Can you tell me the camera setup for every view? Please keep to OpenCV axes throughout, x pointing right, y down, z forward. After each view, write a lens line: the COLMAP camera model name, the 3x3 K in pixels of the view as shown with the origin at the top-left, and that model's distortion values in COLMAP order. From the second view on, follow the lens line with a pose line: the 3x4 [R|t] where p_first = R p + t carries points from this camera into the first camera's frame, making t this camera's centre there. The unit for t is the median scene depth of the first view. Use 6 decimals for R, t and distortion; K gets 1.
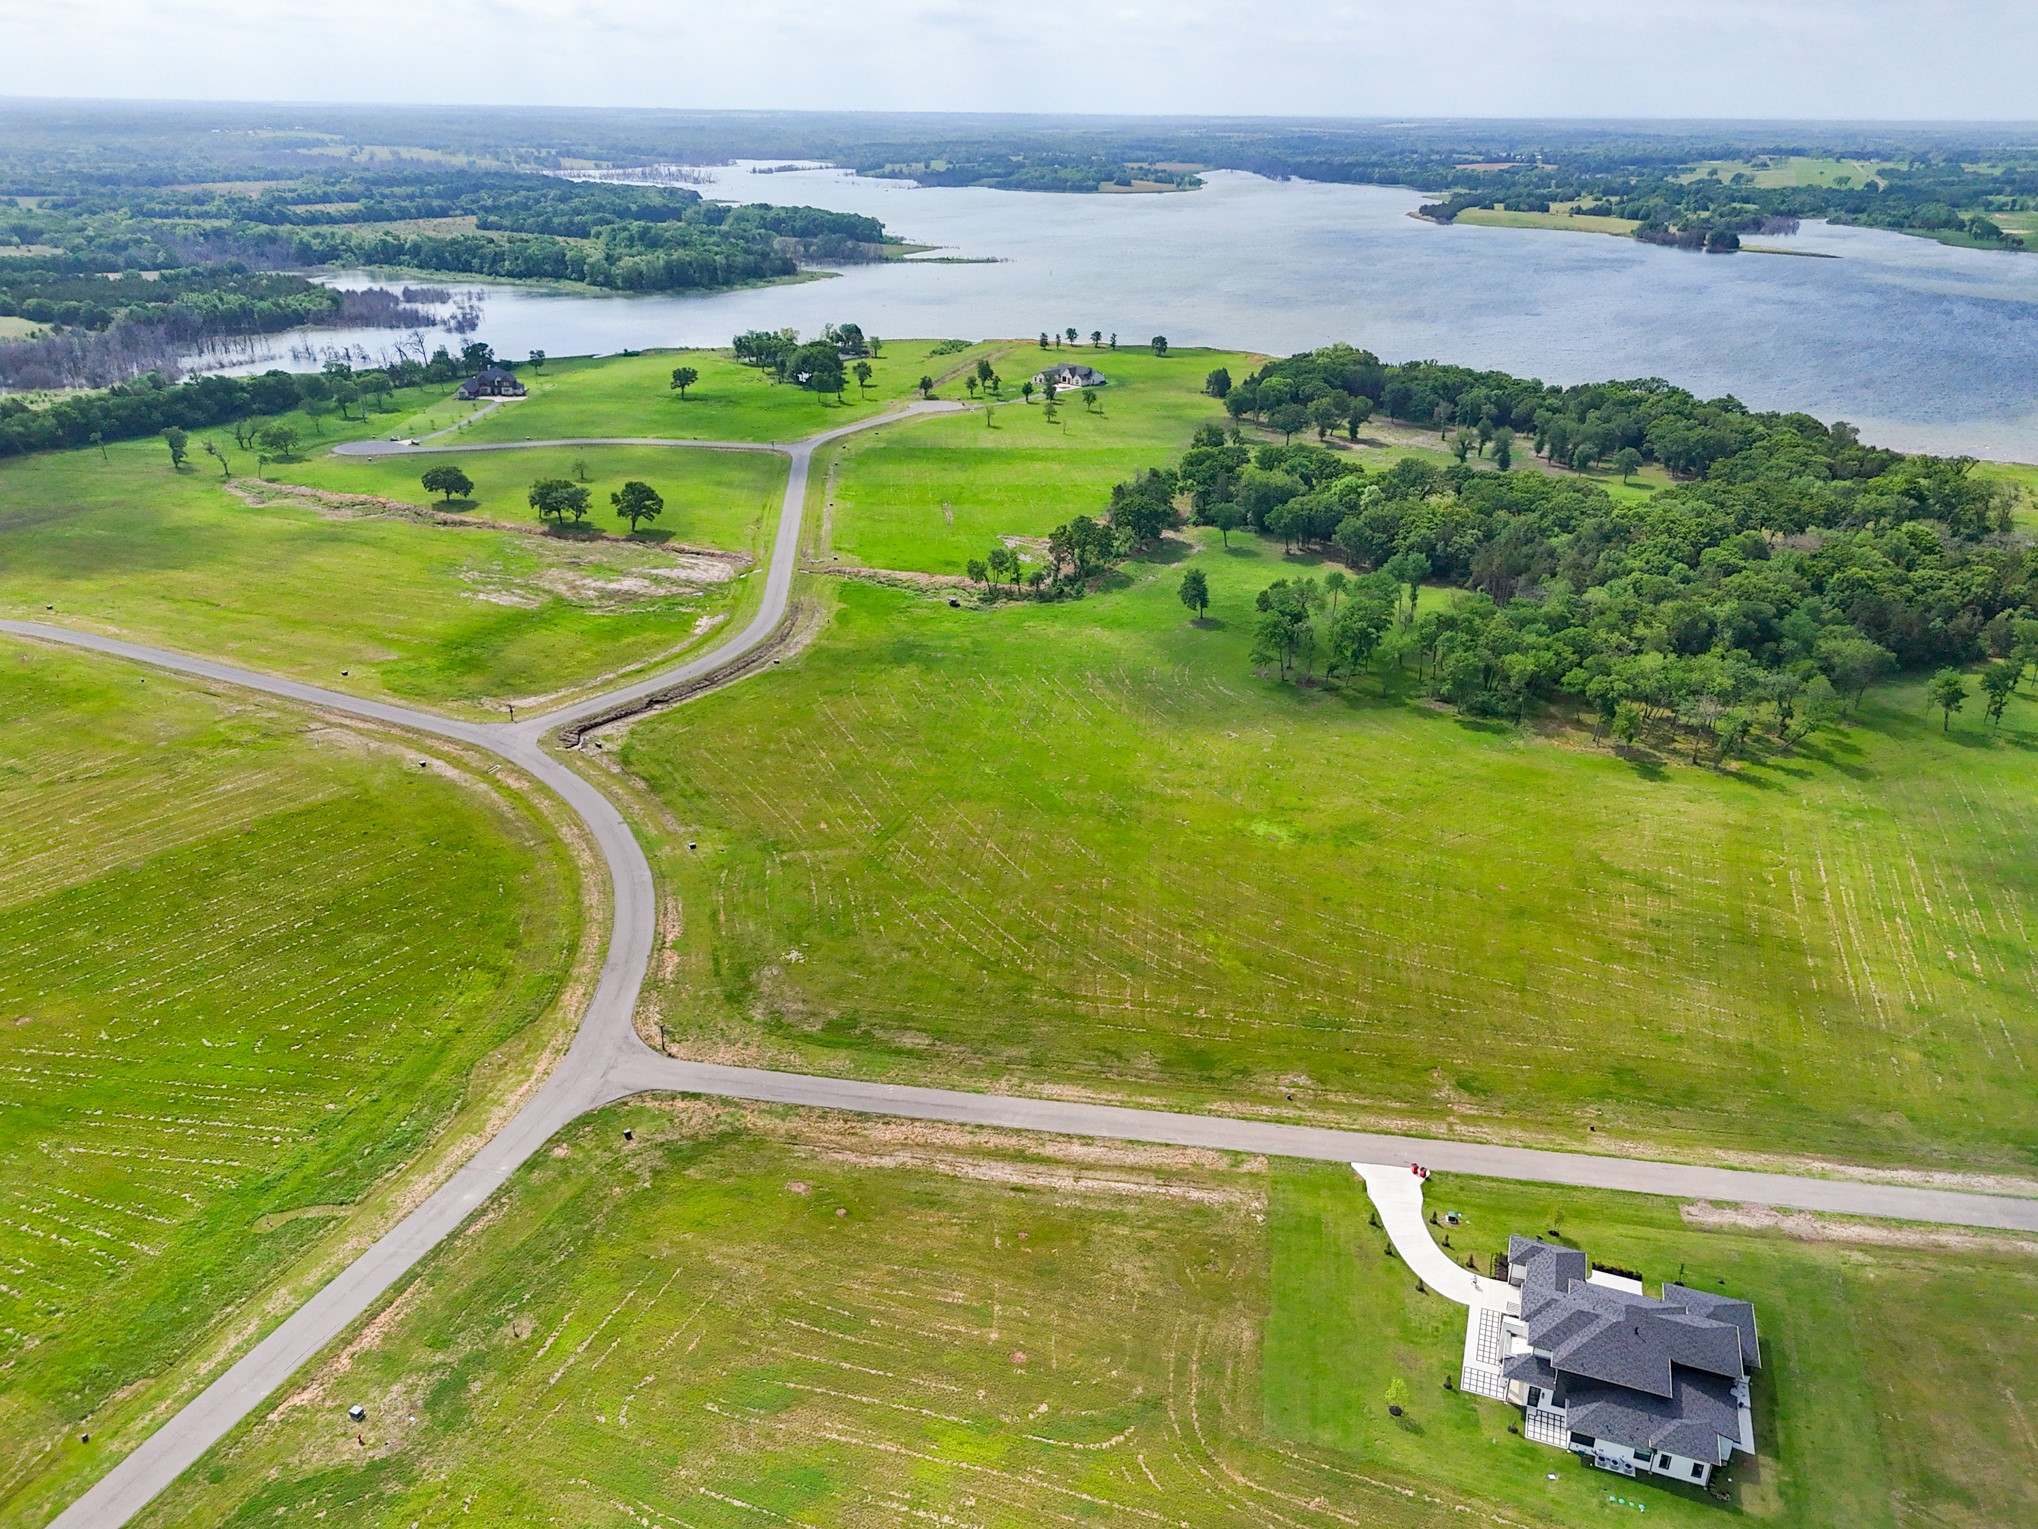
lens RADIAL K [[1475.6, 0, 1024.9], [0, 1475.6, 813.6], [0, 0, 1]] dist [0.060374, -0.055975]
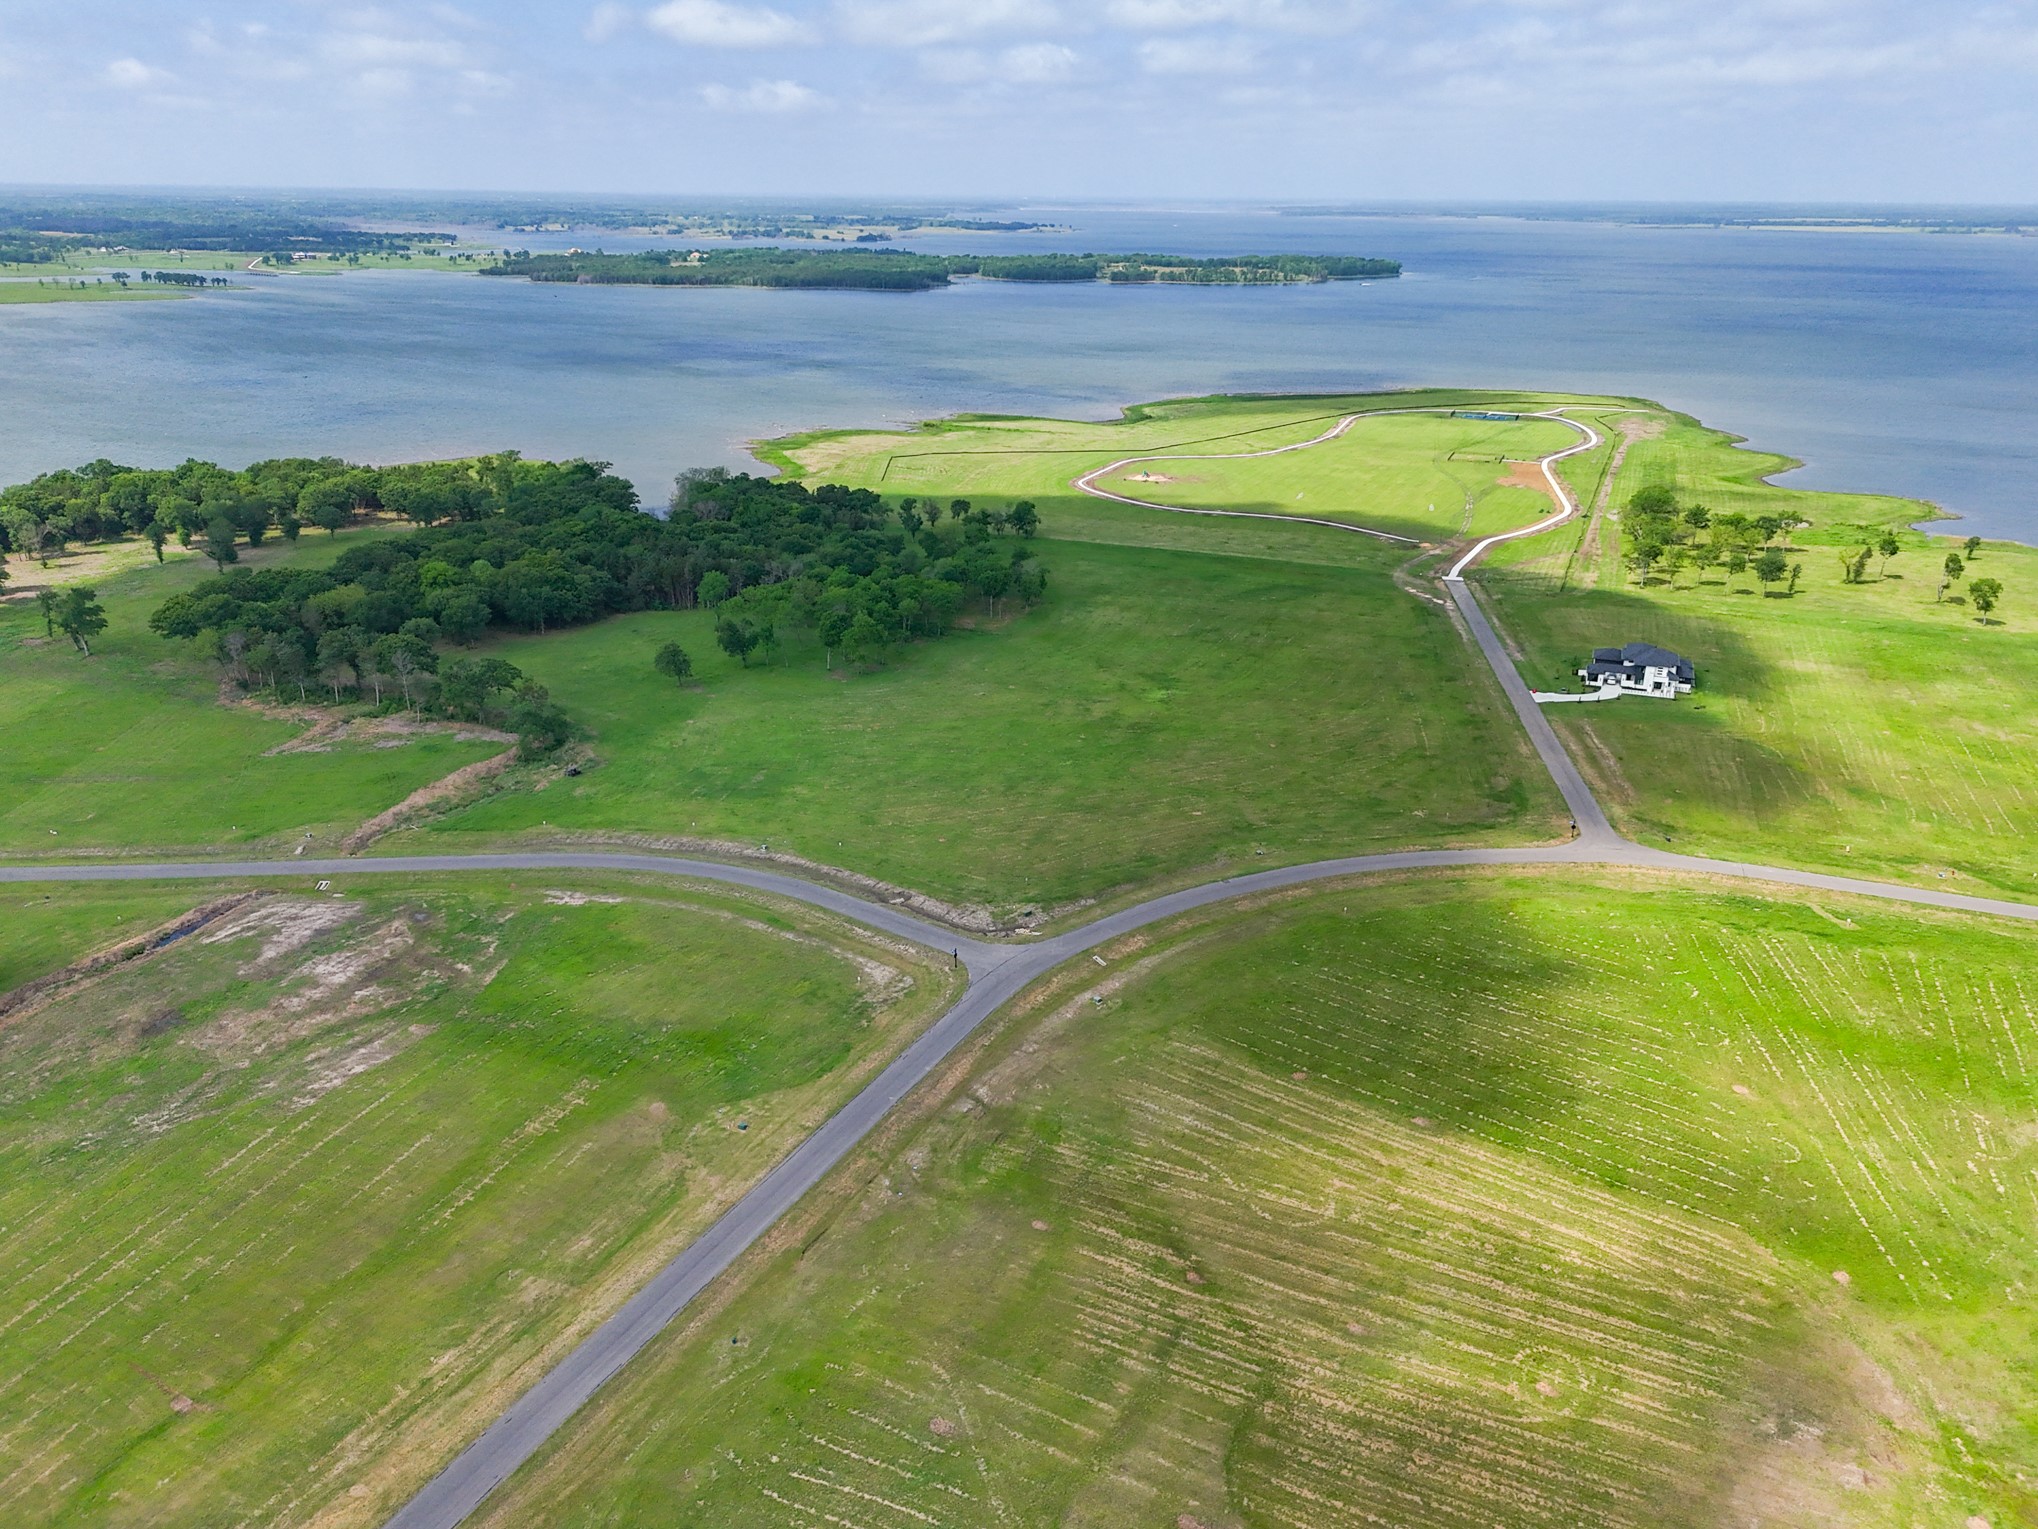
lens RADIAL K [[1498.7, 0, 1021.9], [0, 1498.7, 763.5], [0, 0, 1]] dist [0.063563, -0.061012]
pose [[0.016409, -0.366342, 0.930335, -0.927025], [0.423640, 0.845362, 0.325410, -0.353206], [-0.905682, 0.388788, 0.169068, 0.703003]]
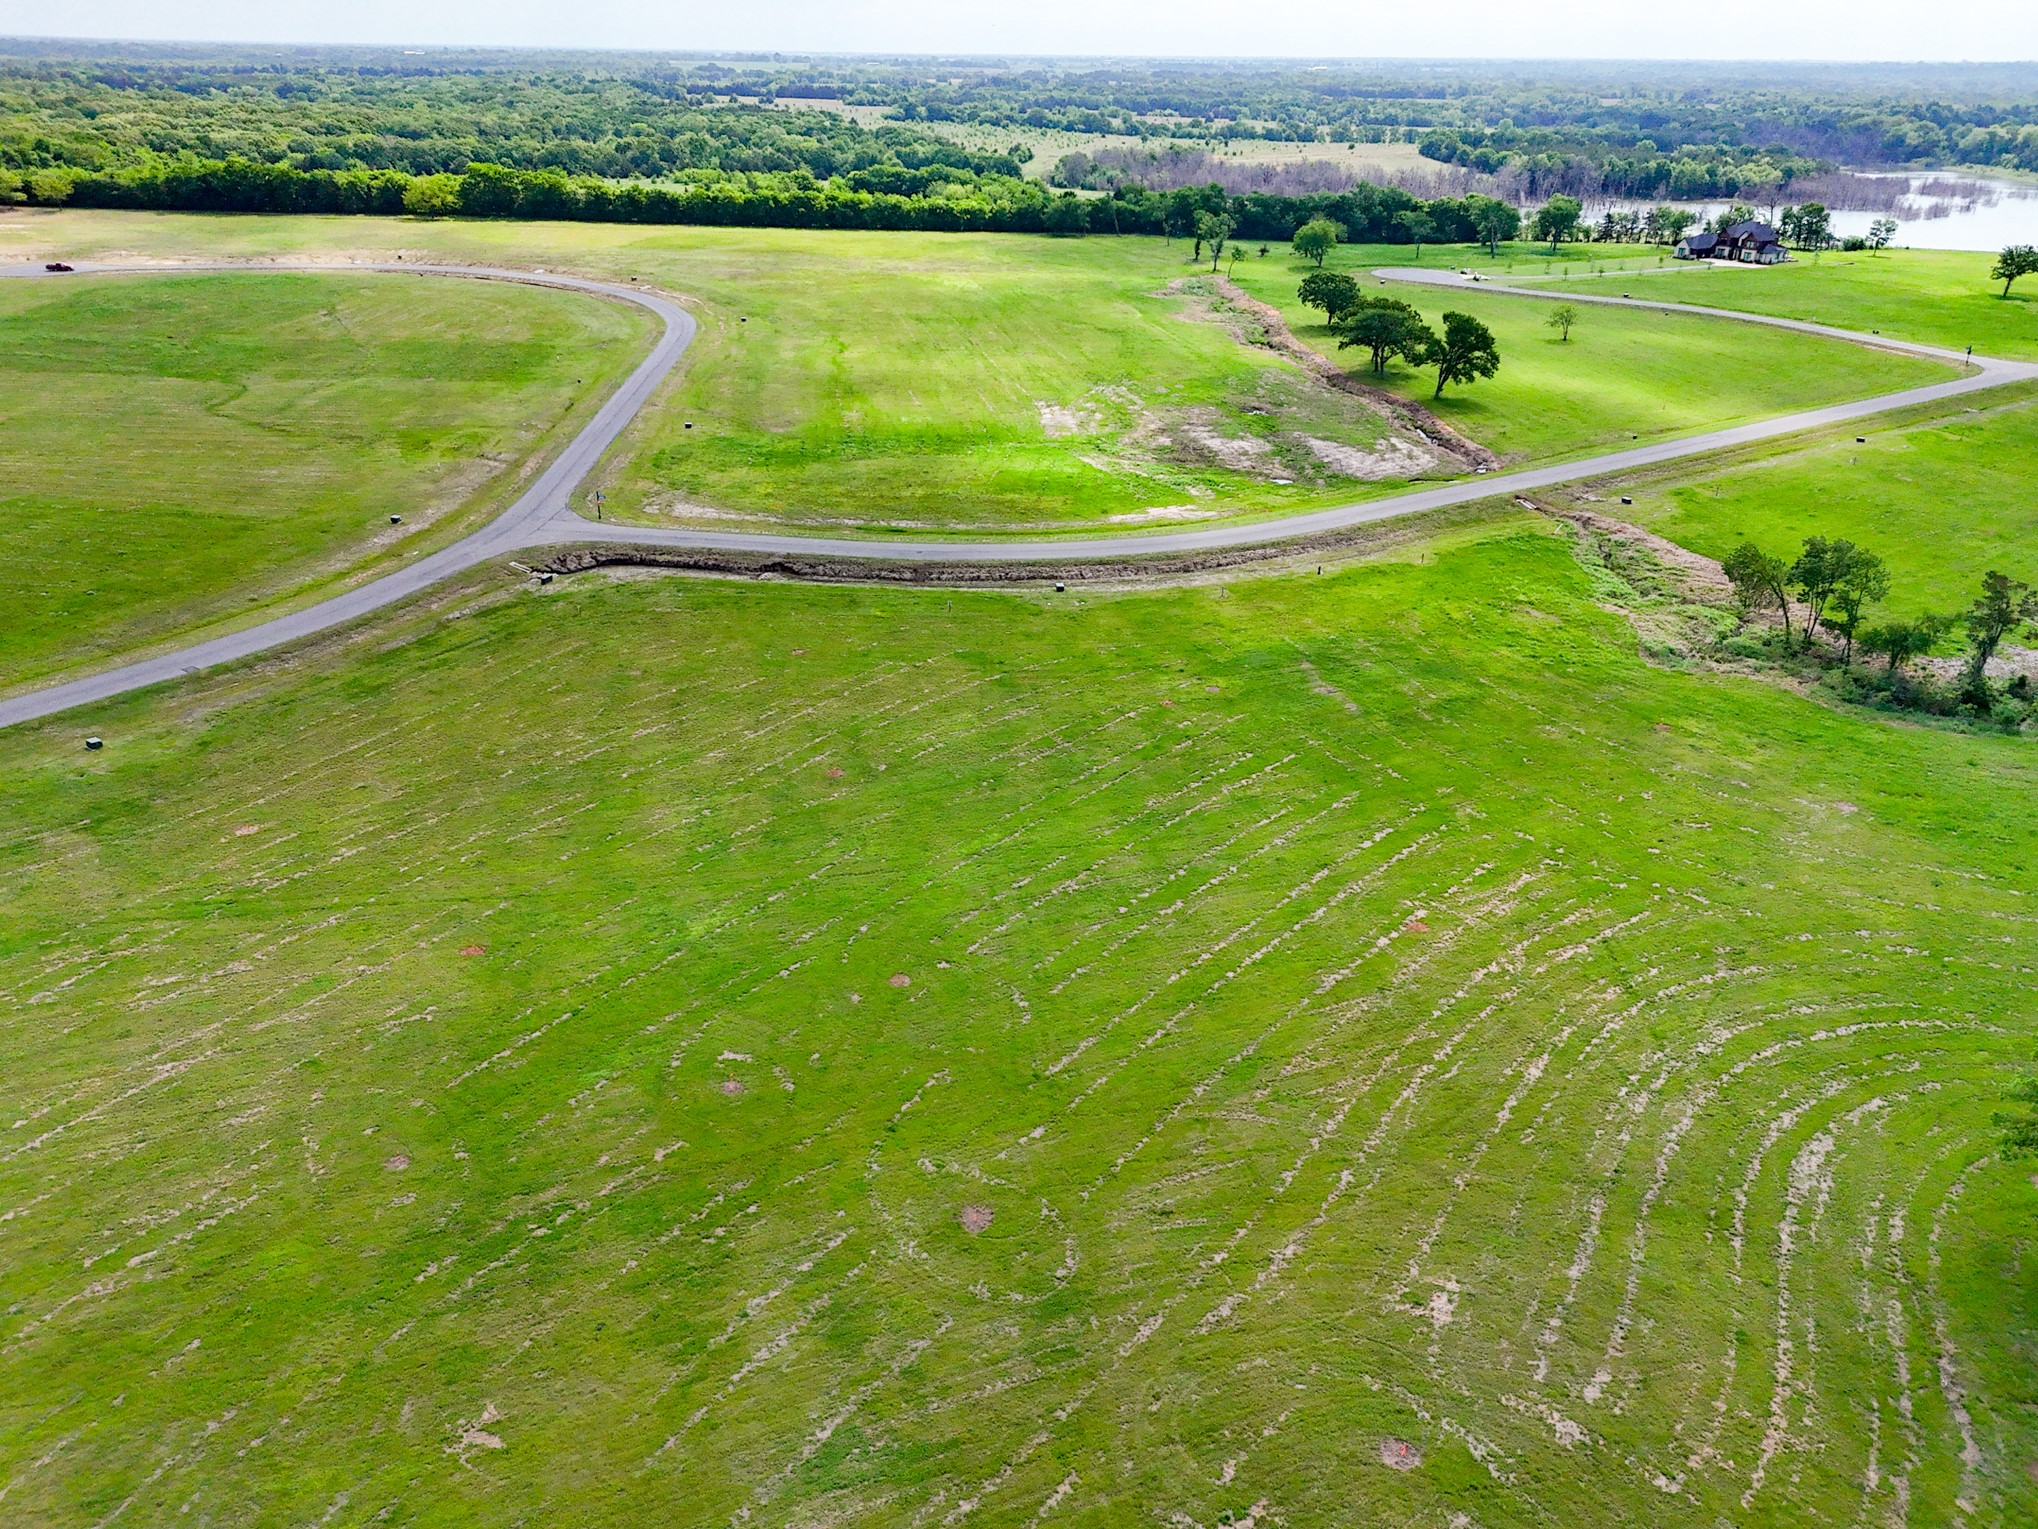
lens RADIAL K [[1507.1, 0, 1023.0], [0, 1507.1, 756.1], [0, 0, 1]] dist [0.037908, -0.024143]
pose [[0.486345, 0.363701, -0.794475, 0.243429], [-0.382164, 0.906214, 0.180908, -0.136742], [0.785760, 0.215636, 0.579726, 0.706667]]
